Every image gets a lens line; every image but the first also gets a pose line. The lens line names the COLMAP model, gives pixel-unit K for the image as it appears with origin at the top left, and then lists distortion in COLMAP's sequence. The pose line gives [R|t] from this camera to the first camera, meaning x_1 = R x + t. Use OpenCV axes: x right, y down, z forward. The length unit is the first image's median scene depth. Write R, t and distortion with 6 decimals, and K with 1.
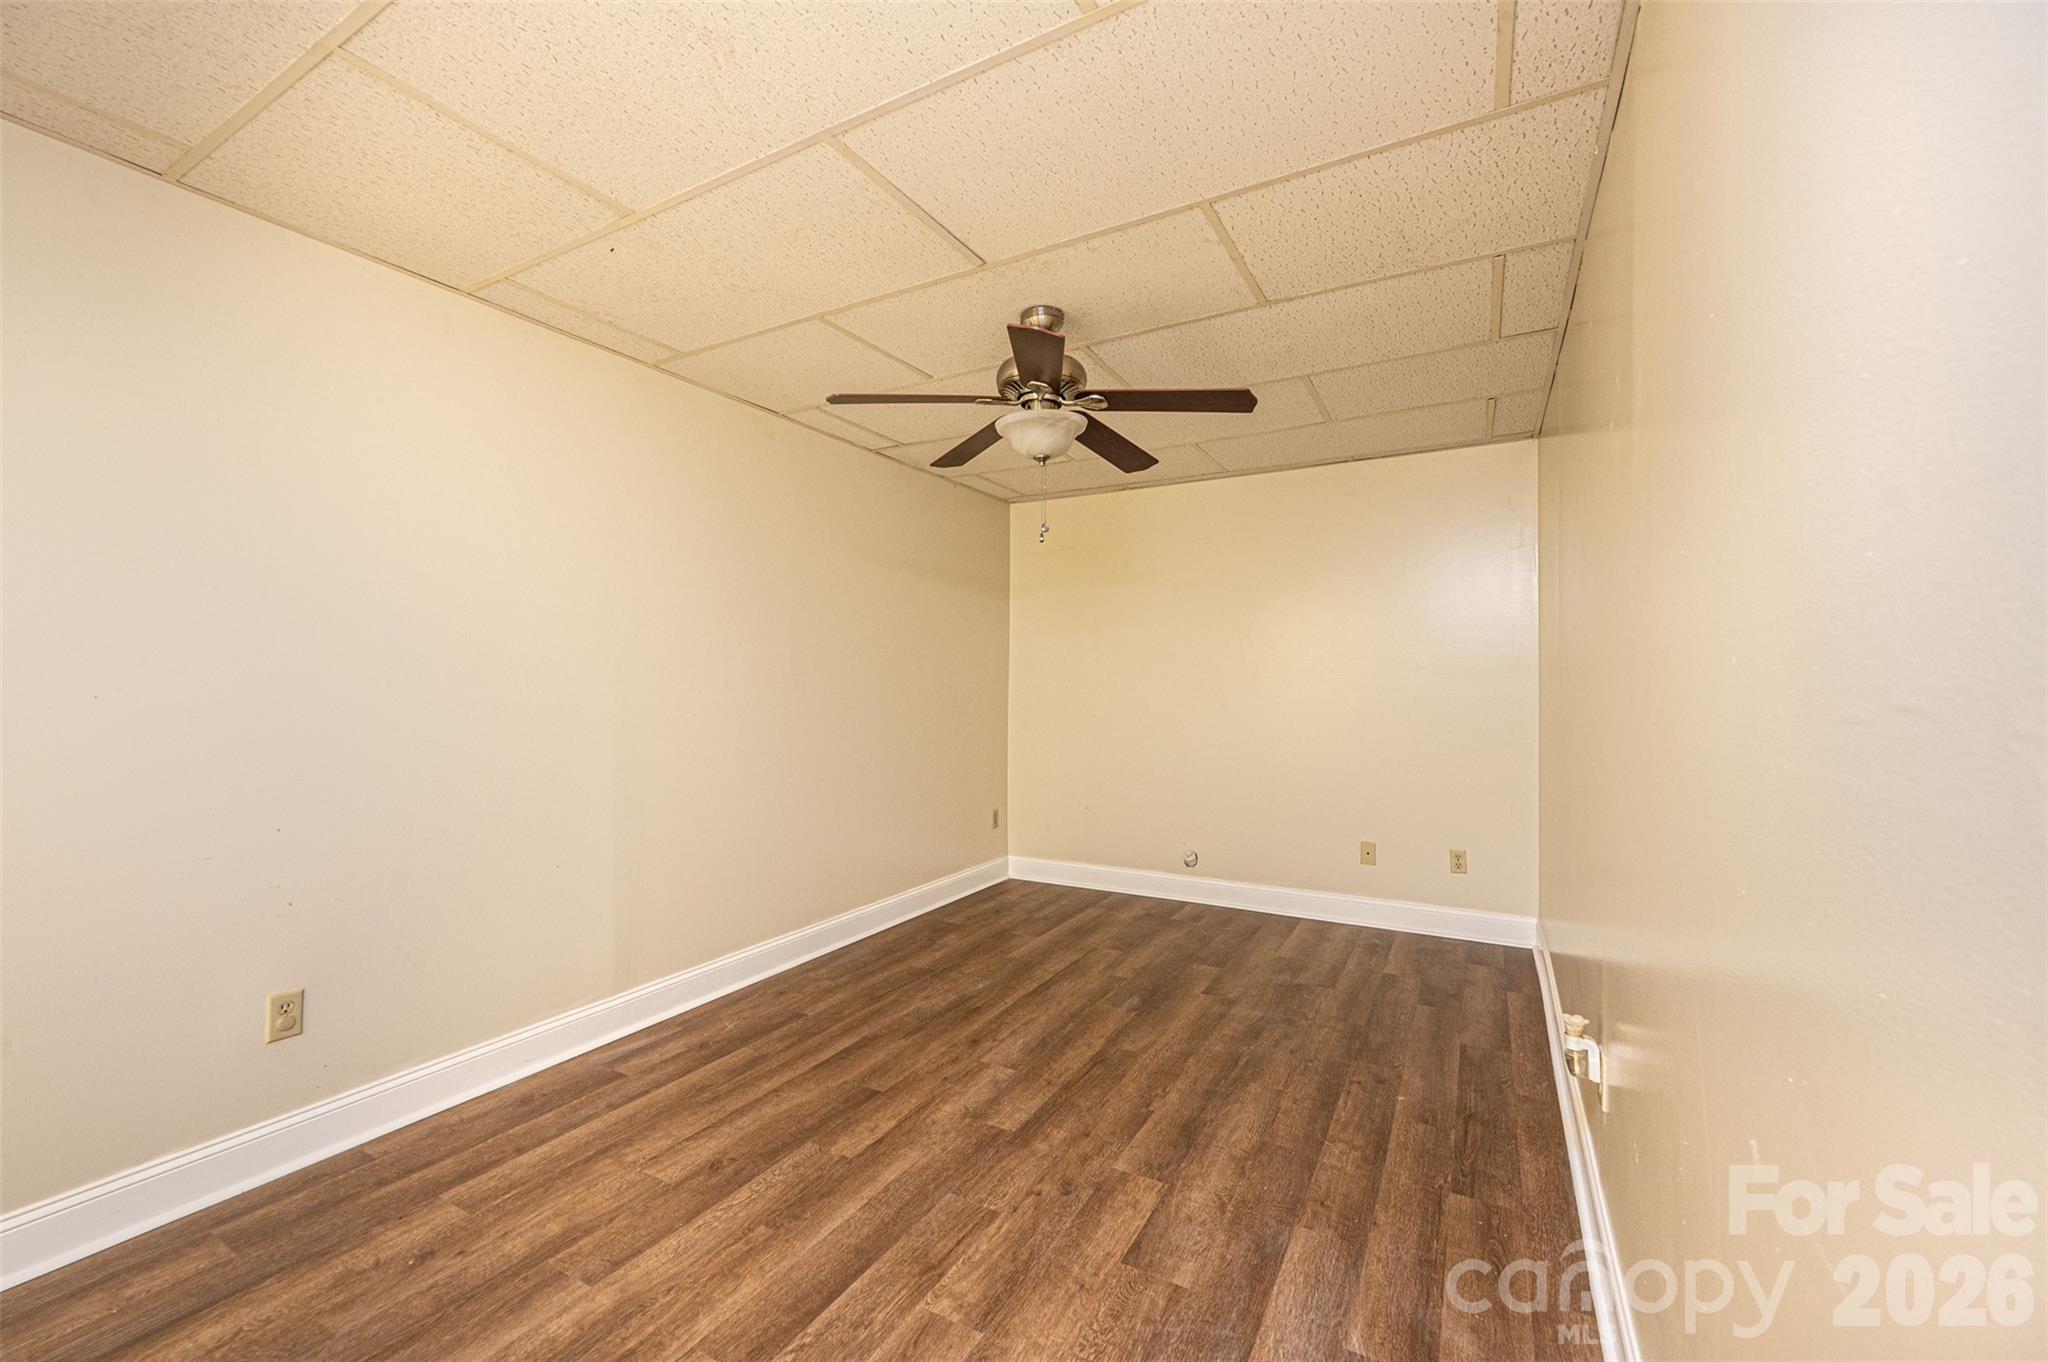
lens RADIAL K [[812.7, 0, 1024.9], [0, 812.7, 680.9], [0, 0, 1]] dist [-0.002043, -0.000473]
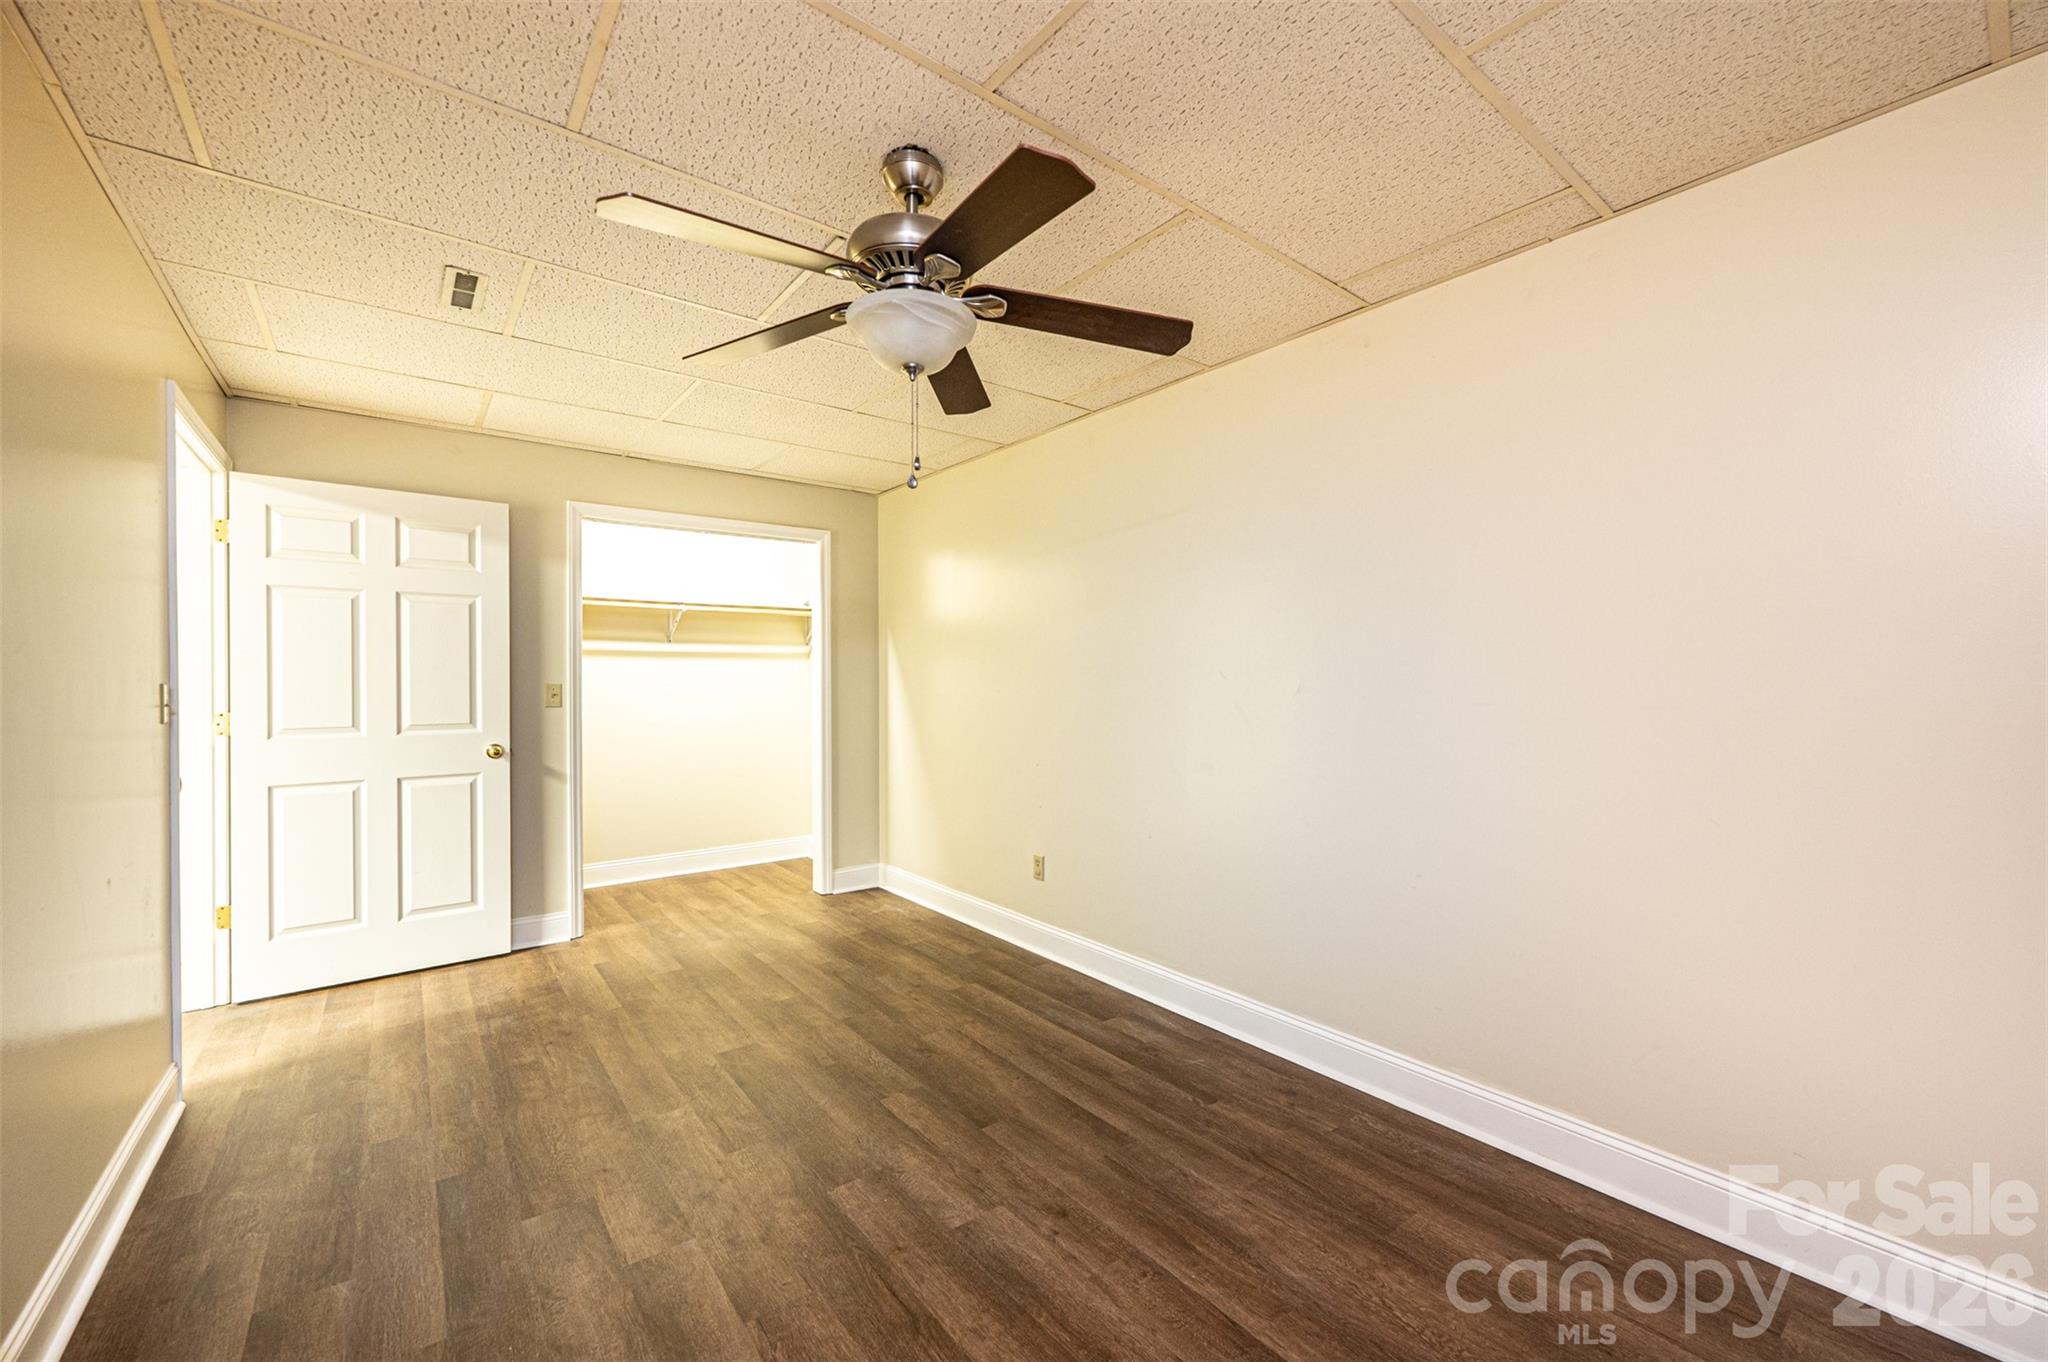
lens RADIAL K [[812.7, 0, 1026.1], [0, 812.7, 685.0], [0, 0, 1]] dist [-0.002043, -0.000473]
pose [[-0.388005, 0.000891, -0.921657, 0.651582], [0.003144, 0.999995, -0.000356, 0.003666], [0.921652, -0.003036, -0.388005, 1.403723]]
